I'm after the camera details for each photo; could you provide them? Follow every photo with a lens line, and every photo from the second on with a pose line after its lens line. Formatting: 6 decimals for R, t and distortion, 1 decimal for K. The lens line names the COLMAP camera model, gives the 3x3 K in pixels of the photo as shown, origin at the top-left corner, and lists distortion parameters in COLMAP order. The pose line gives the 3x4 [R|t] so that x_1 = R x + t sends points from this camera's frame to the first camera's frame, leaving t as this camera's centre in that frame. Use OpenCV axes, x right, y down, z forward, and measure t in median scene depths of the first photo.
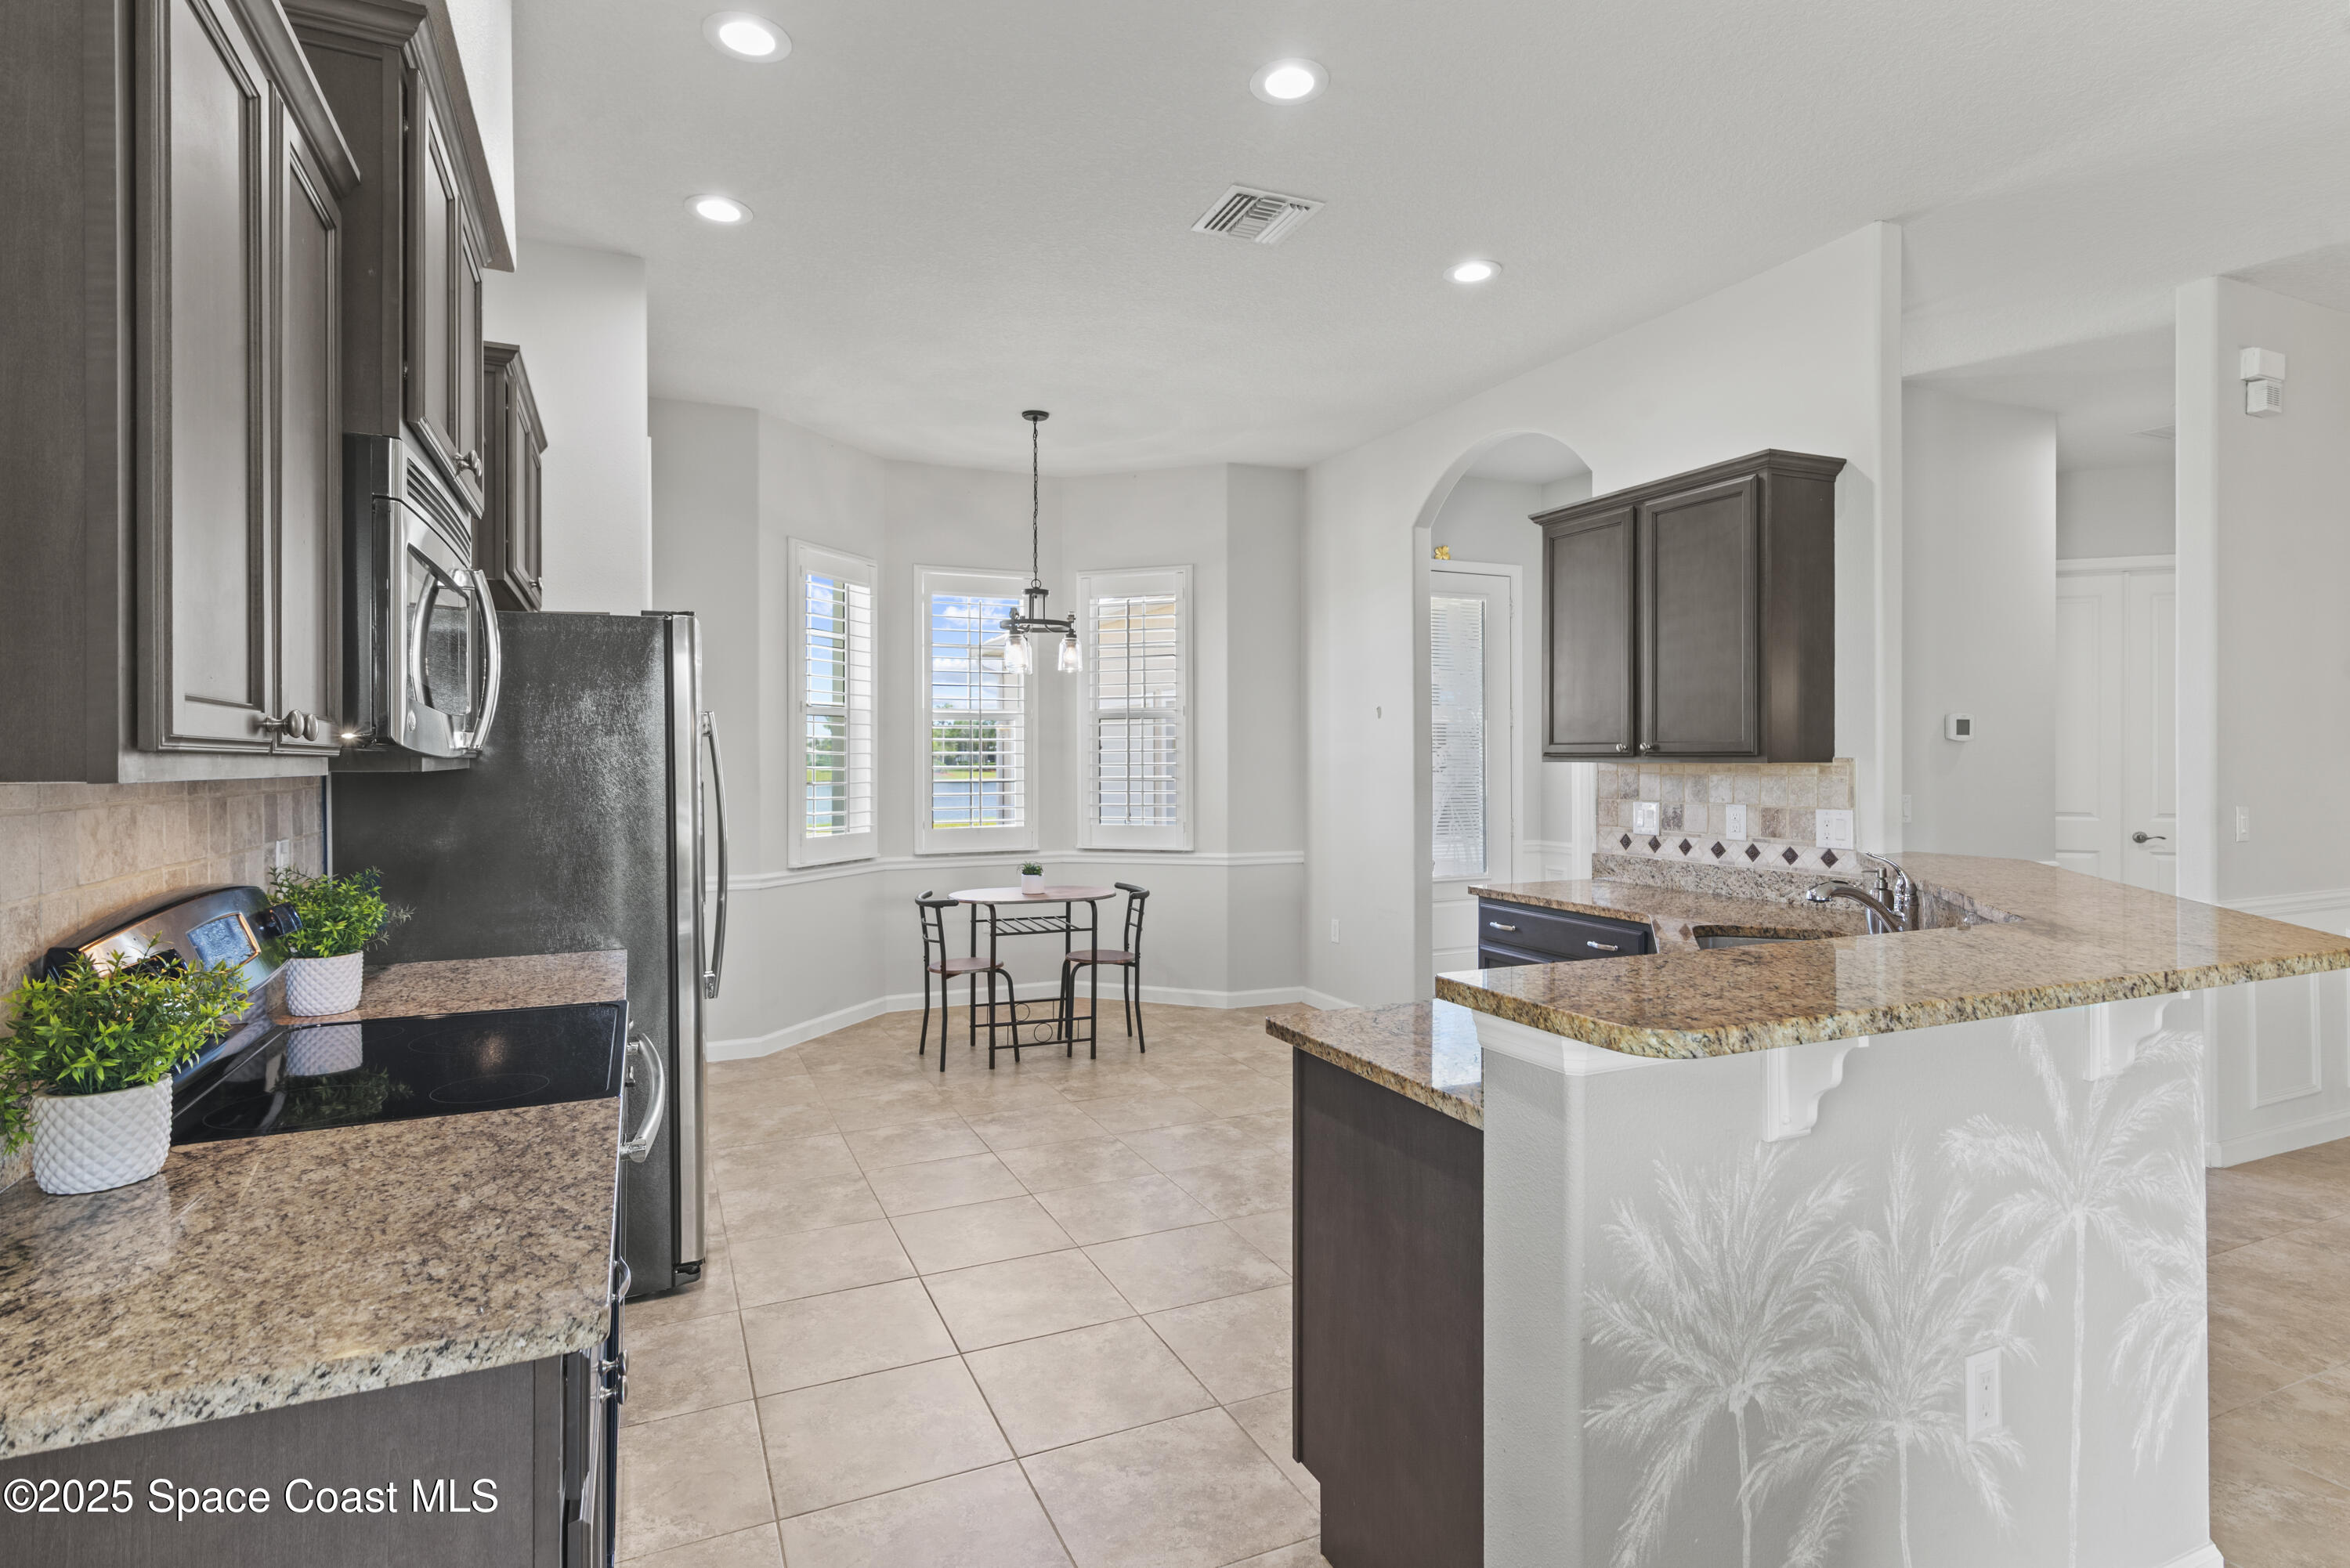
lens RADIAL K [[1190.4, 0, 1180.1], [0, 1190.4, 759.1], [0, 0, 1]] dist [0.010222, -0.002512]
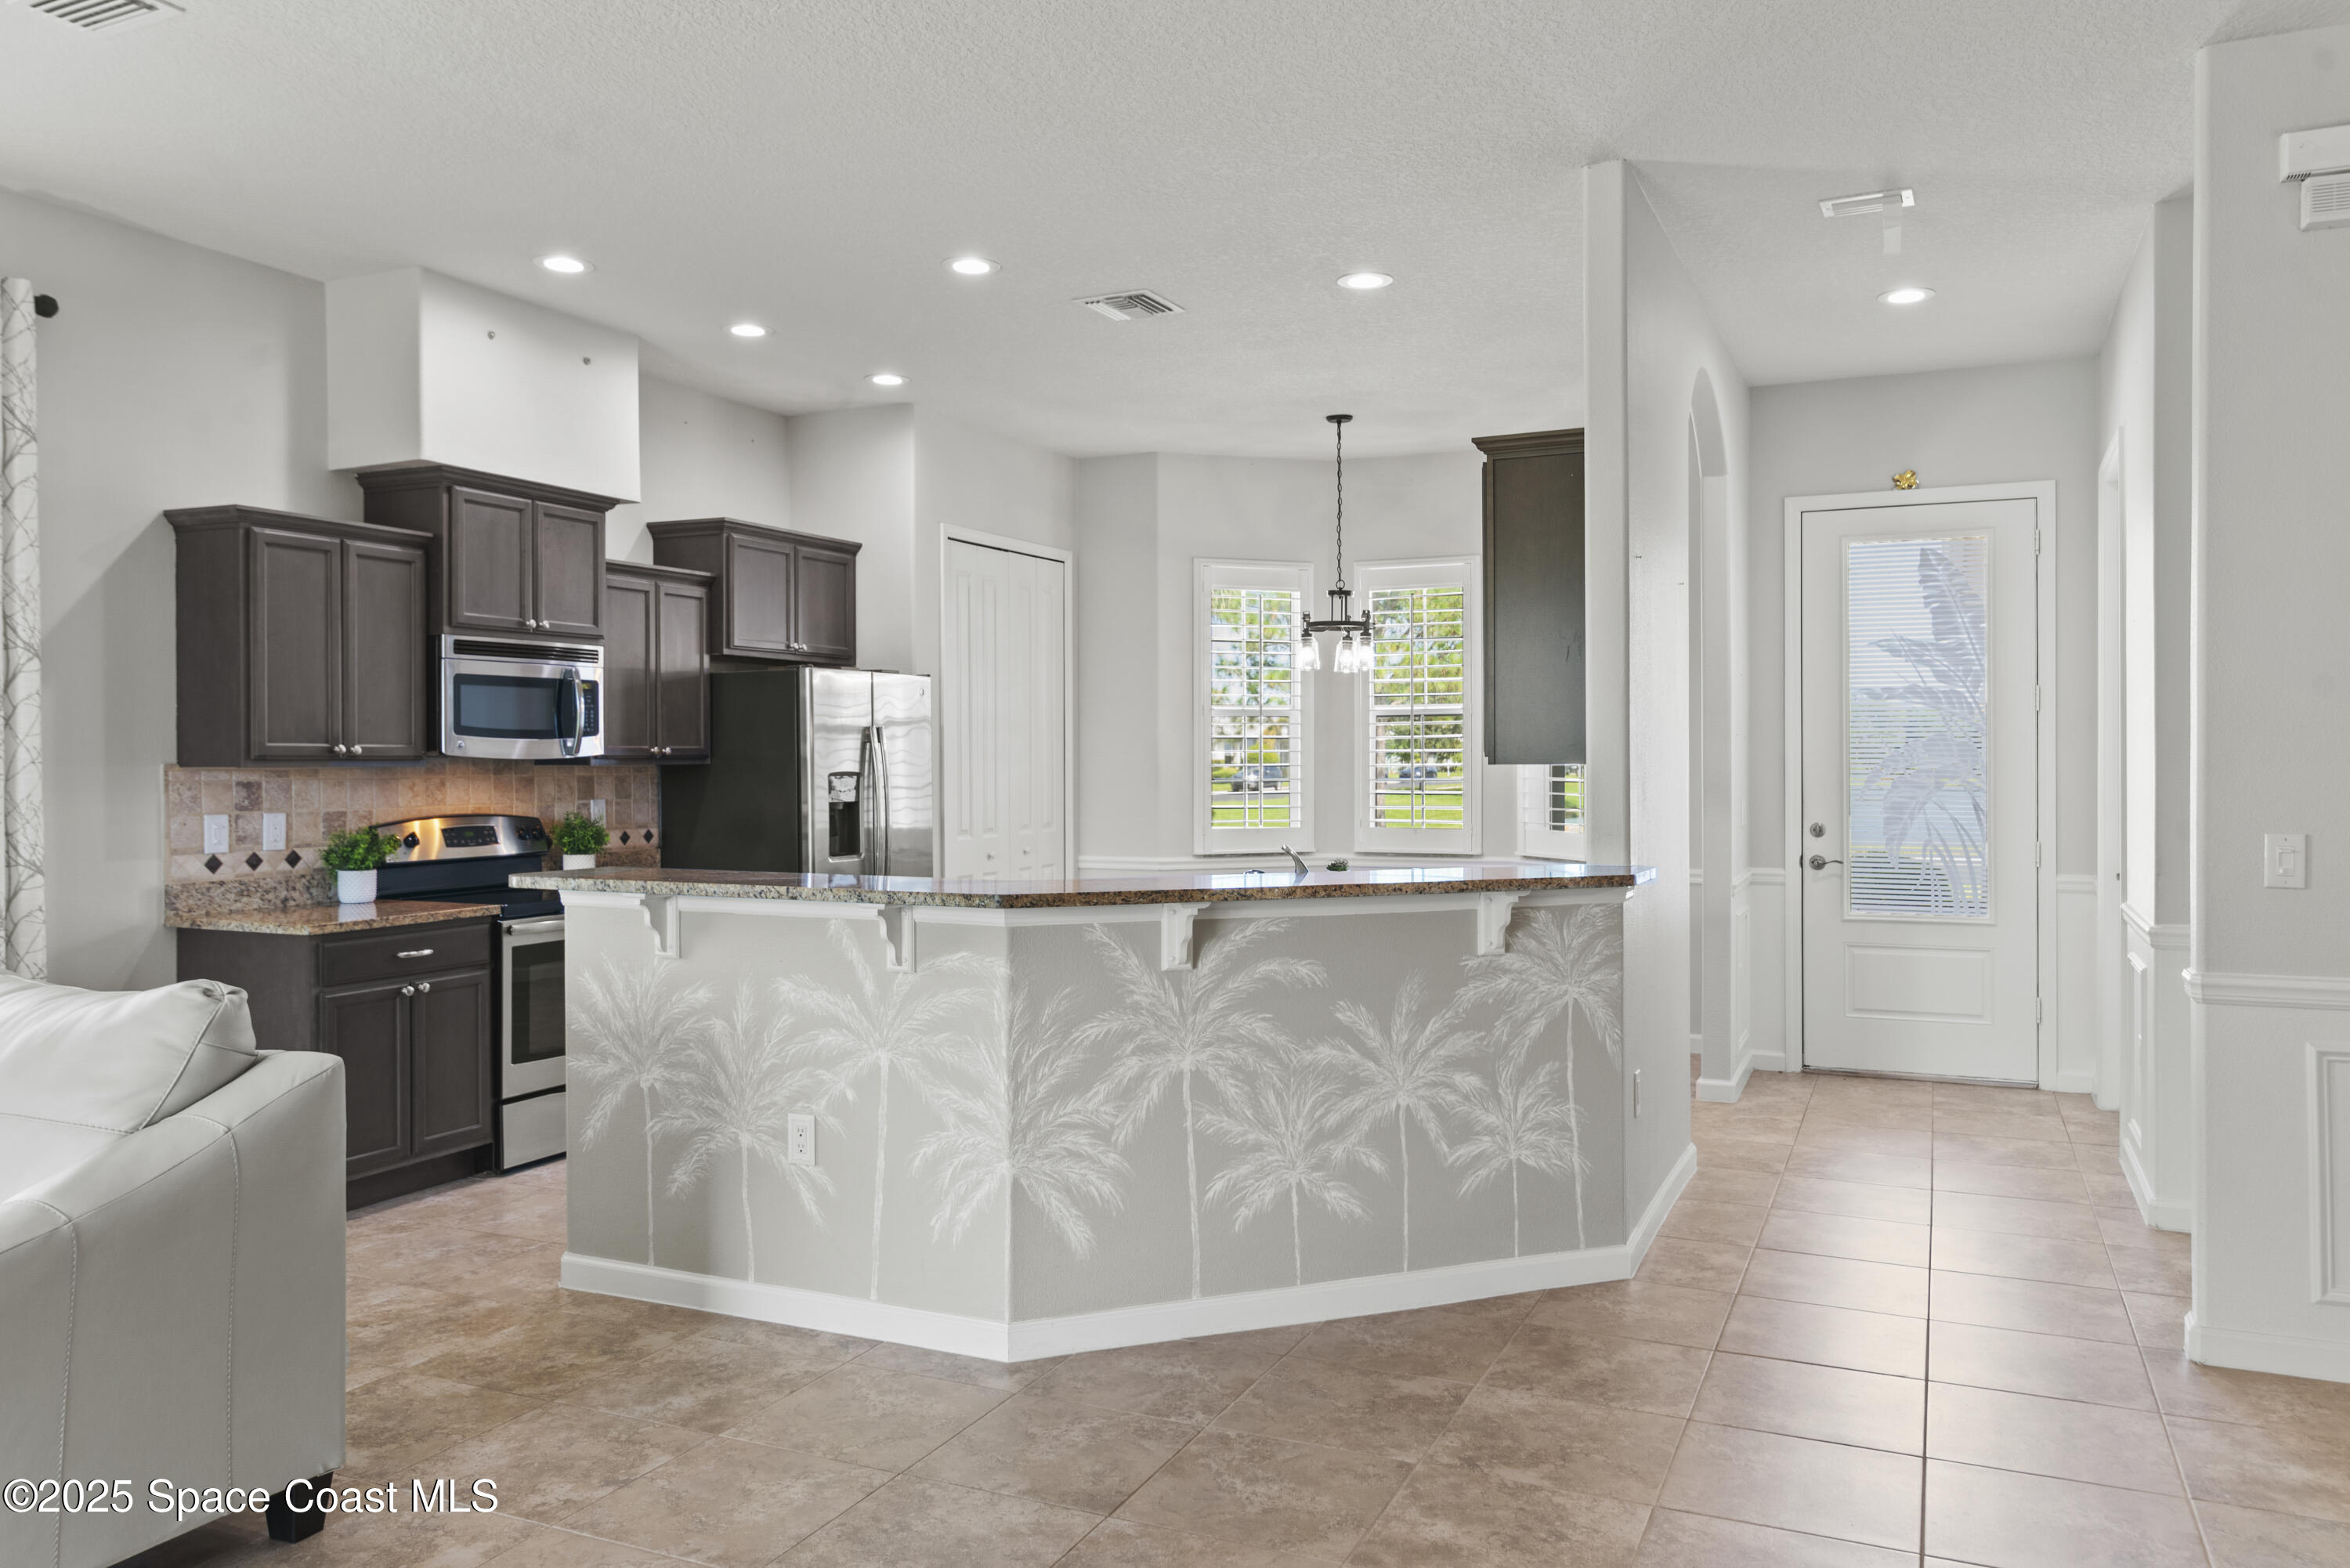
lens RADIAL K [[1680.4, 0, 1168.7], [0, 1680.4, 765.2], [0, 0, 1]] dist [0.003493, 0.002180]
pose [[0.651217, 0.004923, -0.758875, 0.985831], [0.001265, 0.999971, 0.007573, -0.004808], [0.758890, -0.005892, 0.651192, -0.051202]]
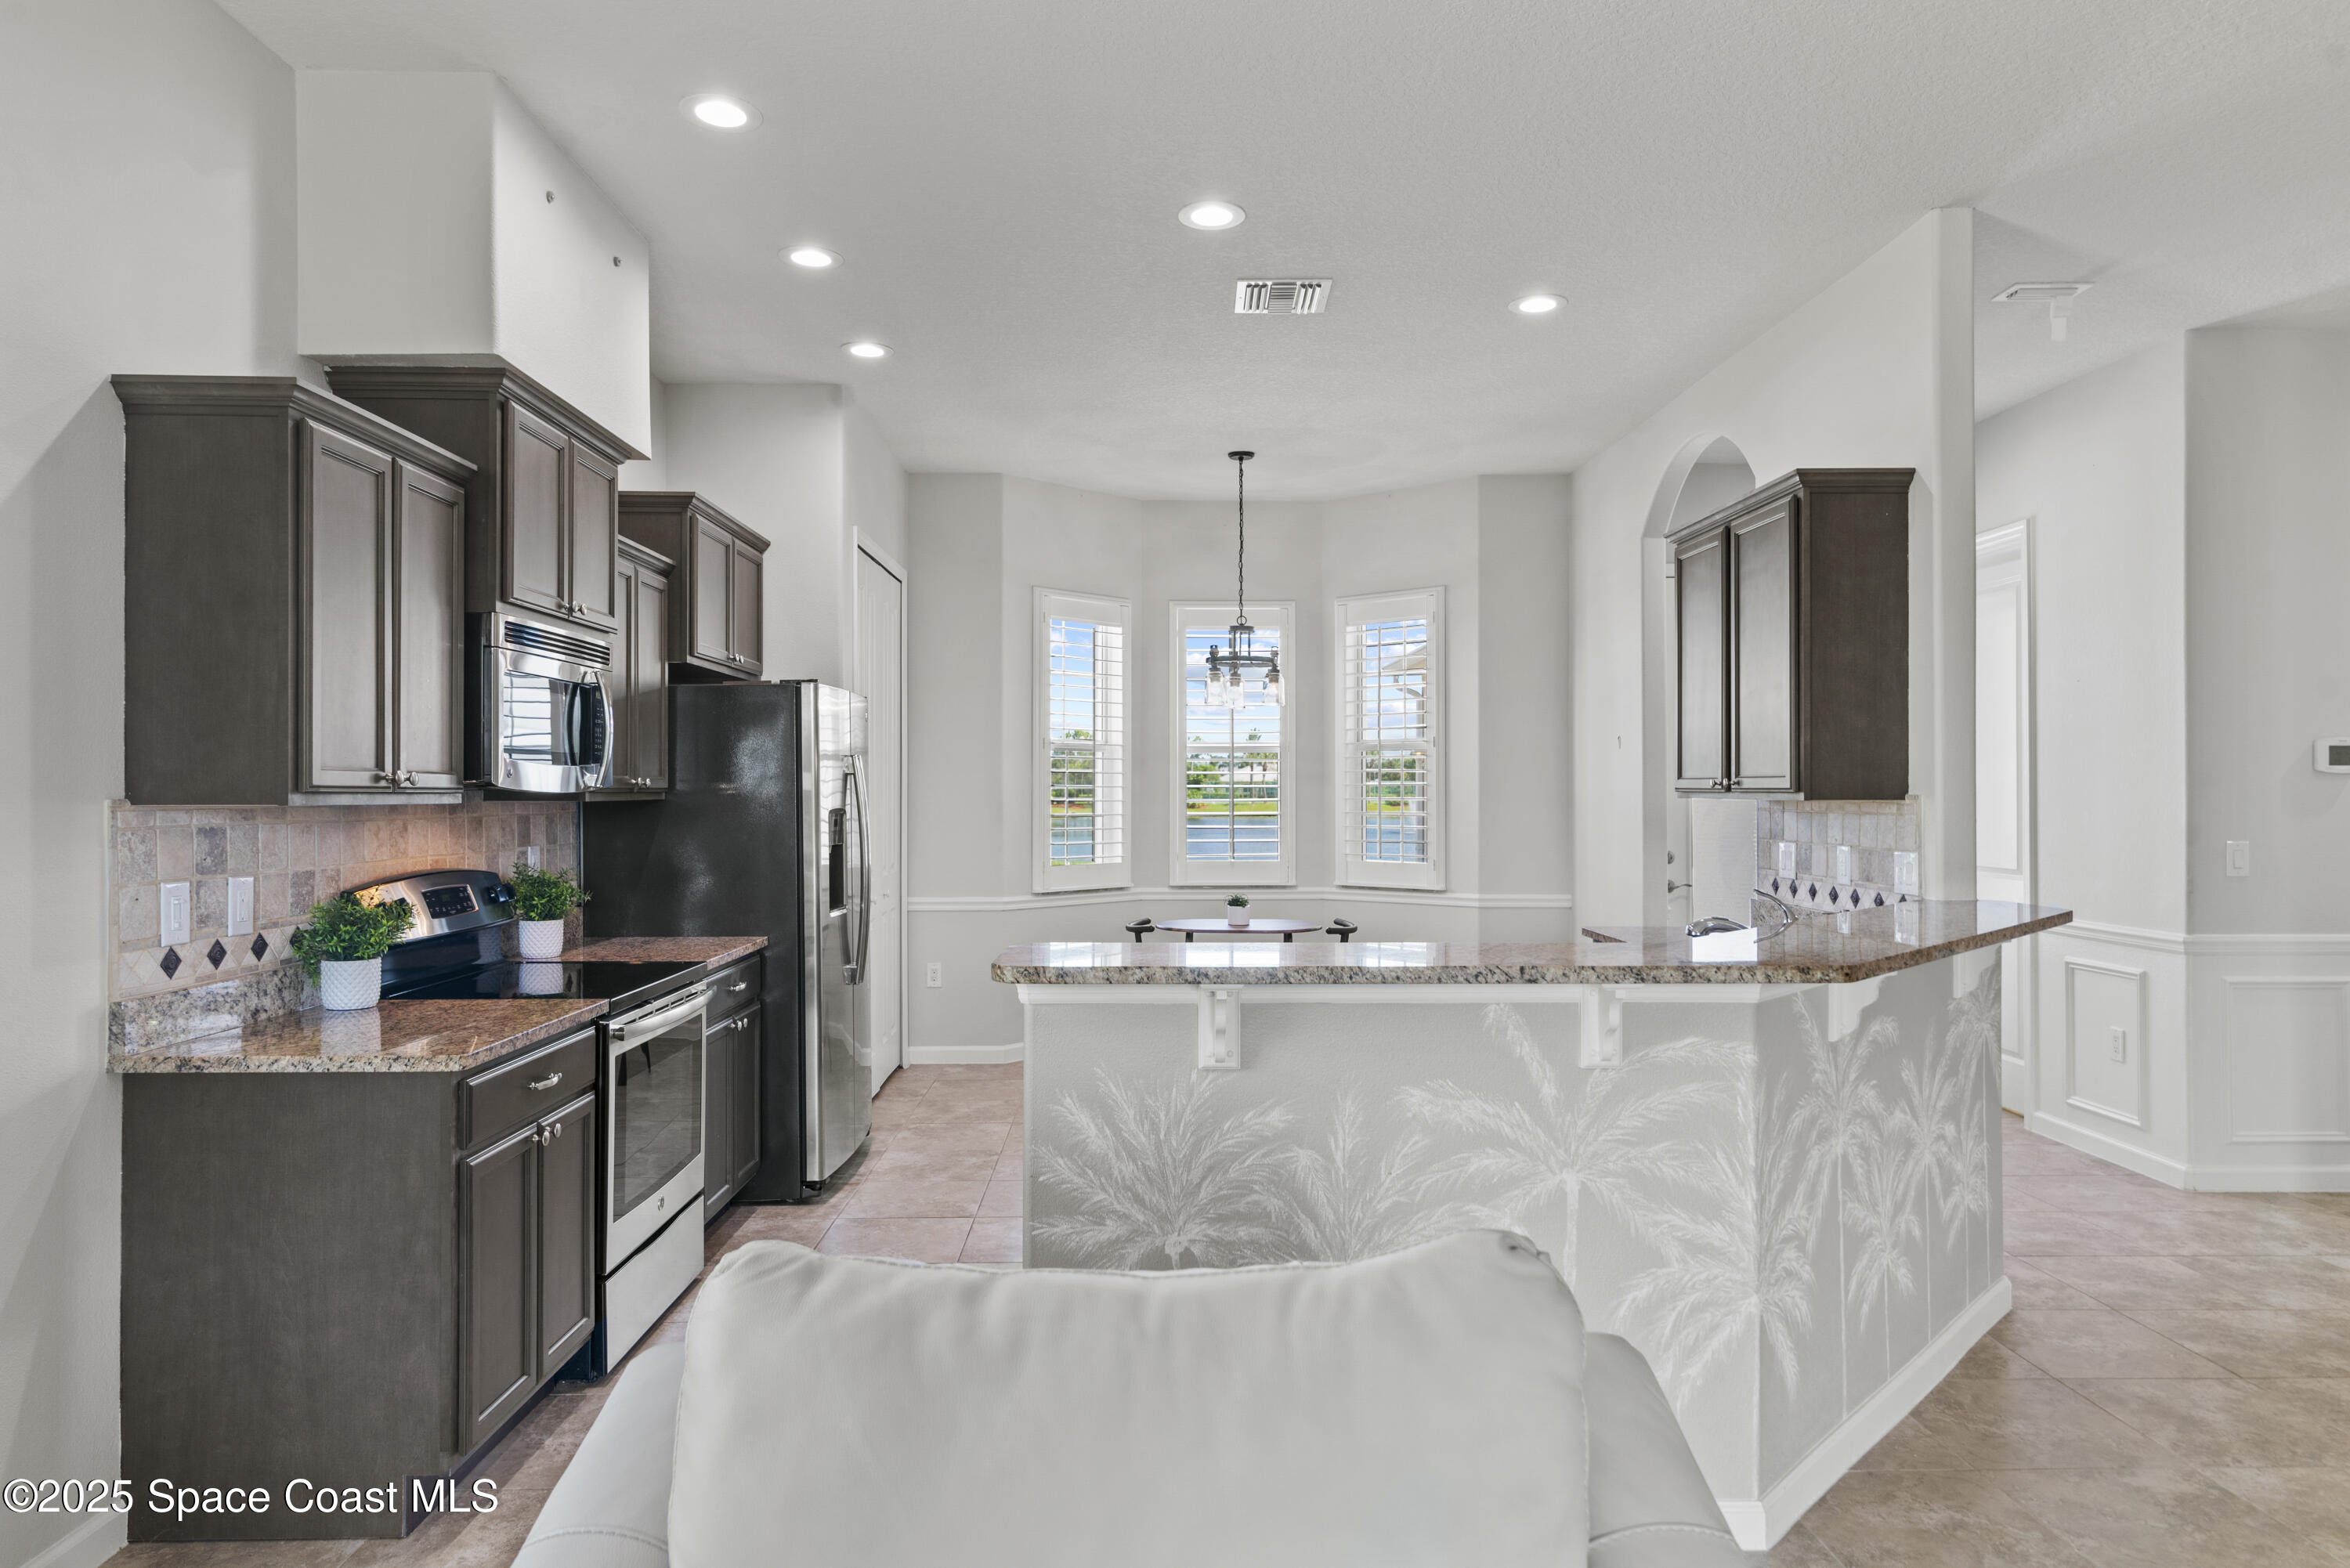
lens RADIAL K [[1448.9, 0, 1173.4], [0, 1448.9, 788.1], [0, 0, 1]] dist [0.006615, -0.000492]
pose [[0.918576, 0.001623, -0.395241, 0.357080], [-0.002222, 0.999997, -0.001059, -0.002957], [0.395238, 0.001852, 0.918577, -0.183319]]
